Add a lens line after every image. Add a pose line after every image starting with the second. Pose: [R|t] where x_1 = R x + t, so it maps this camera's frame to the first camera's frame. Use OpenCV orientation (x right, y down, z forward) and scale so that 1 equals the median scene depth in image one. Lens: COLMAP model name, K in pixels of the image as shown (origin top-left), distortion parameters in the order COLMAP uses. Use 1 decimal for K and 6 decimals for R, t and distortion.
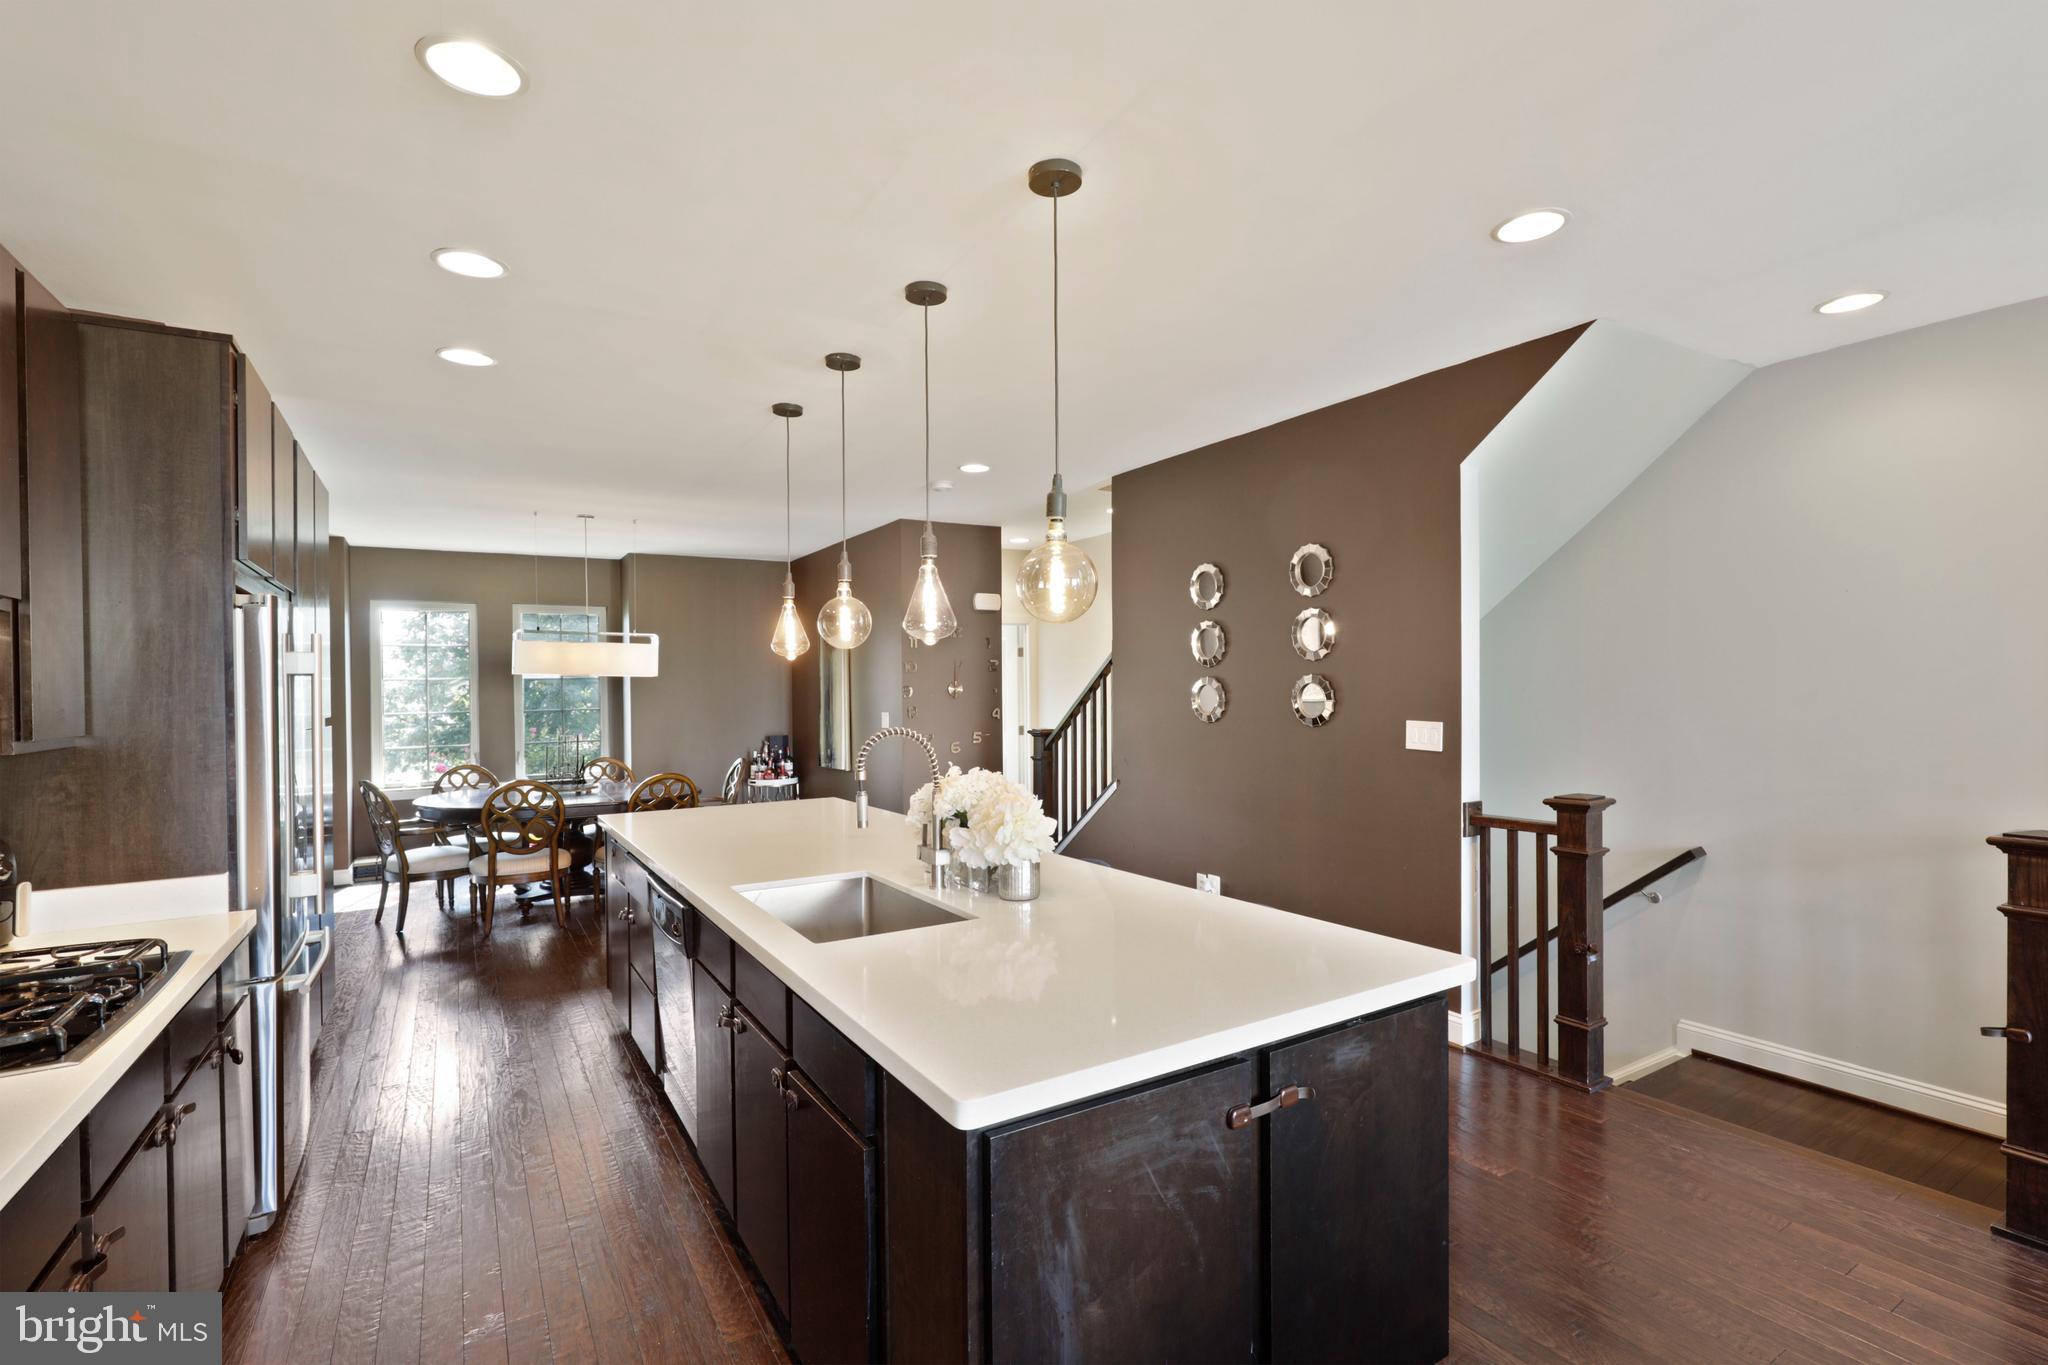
lens RADIAL K [[947.6, 0, 1031.7], [0, 947.6, 697.0], [0, 0, 1]] dist [0.002589, 0.000187]
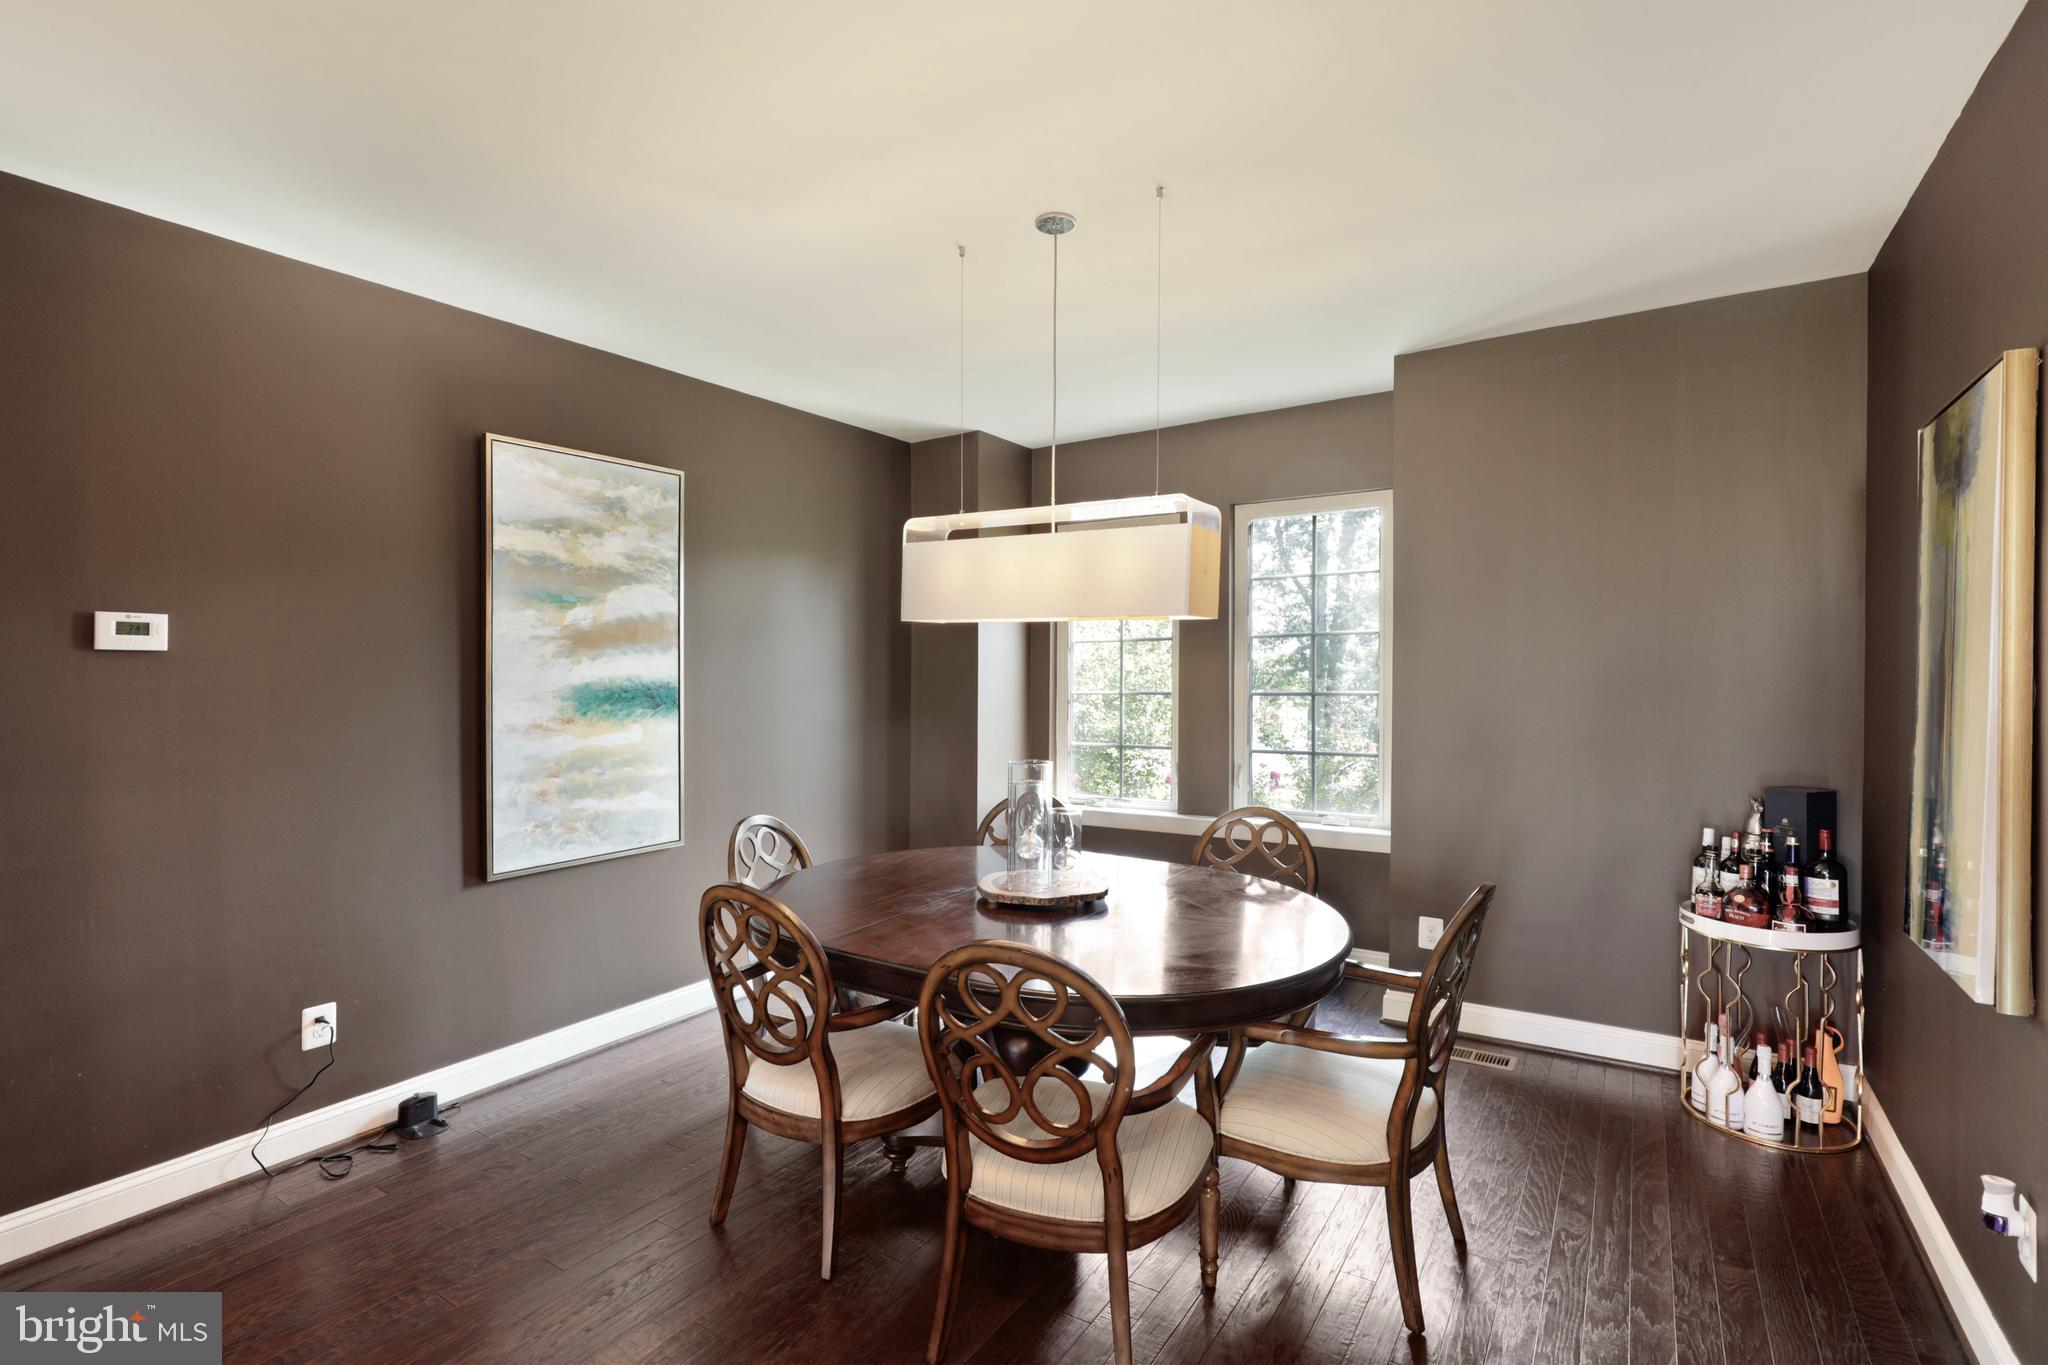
lens RADIAL K [[939.9, 0, 1029.2], [0, 939.9, 699.5], [0, 0, 1]] dist [-0.007982, -0.000015]
pose [[0.430293, 0.037297, -0.901919, -0.107911], [-0.003911, 0.999214, 0.039455, -0.004583], [0.902681, -0.013450, 0.430100, 0.759753]]
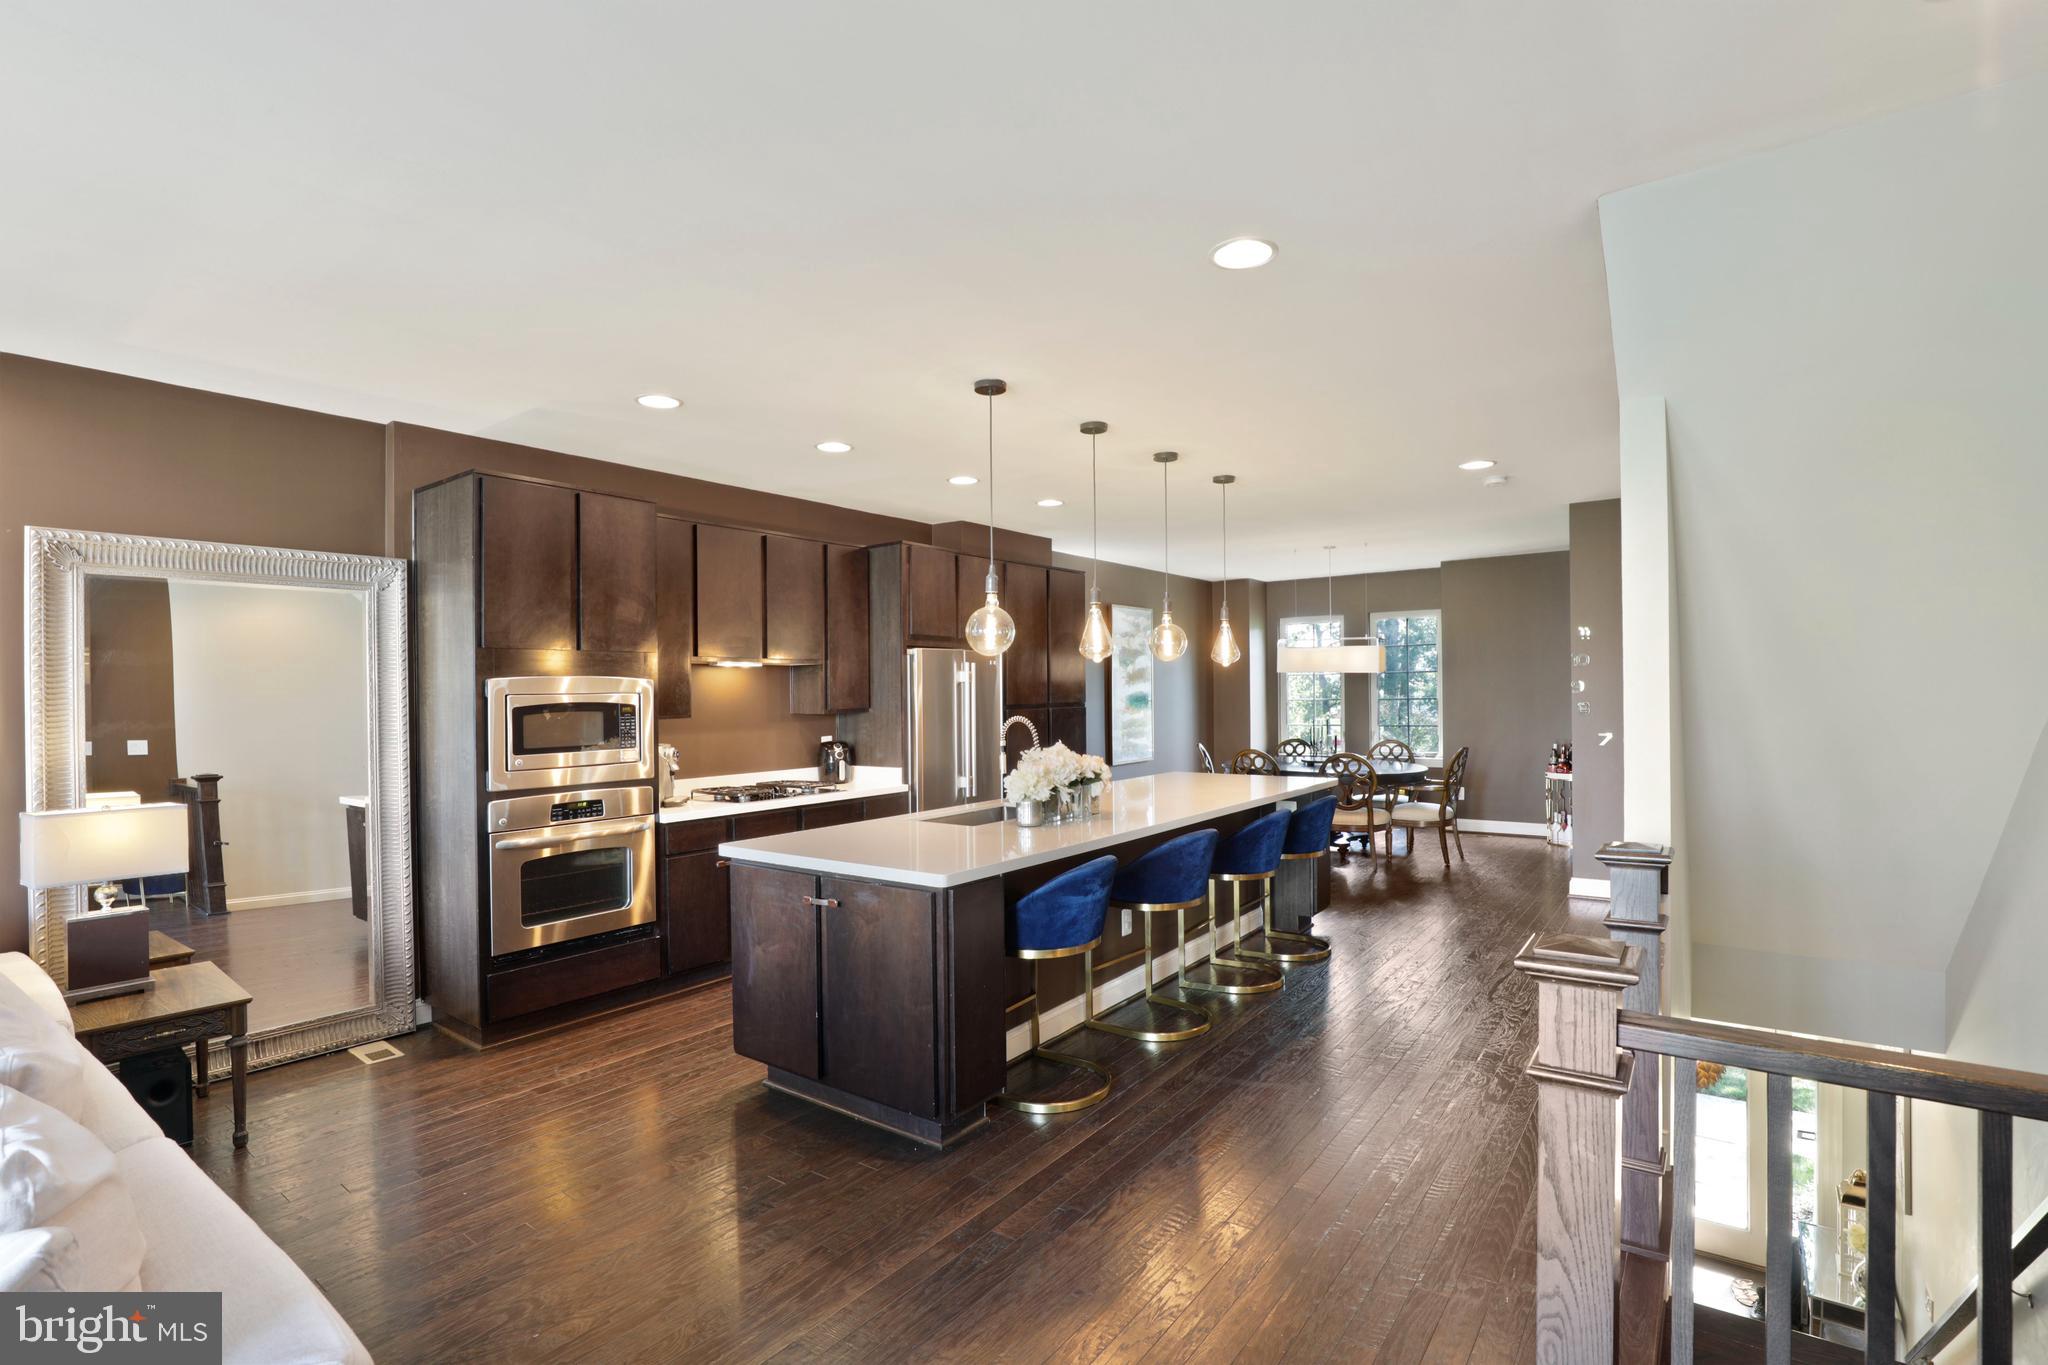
lens RADIAL K [[944.1, 0, 1029.3], [0, 944.1, 700.3], [0, 0, 1]] dist [-0.038971, 0.000082]
pose [[0.373042, 0.018618, -0.927627, 0.503591], [-0.000173, 0.999800, 0.019997, -0.010047], [0.927814, -0.007299, 0.372971, 0.144736]]
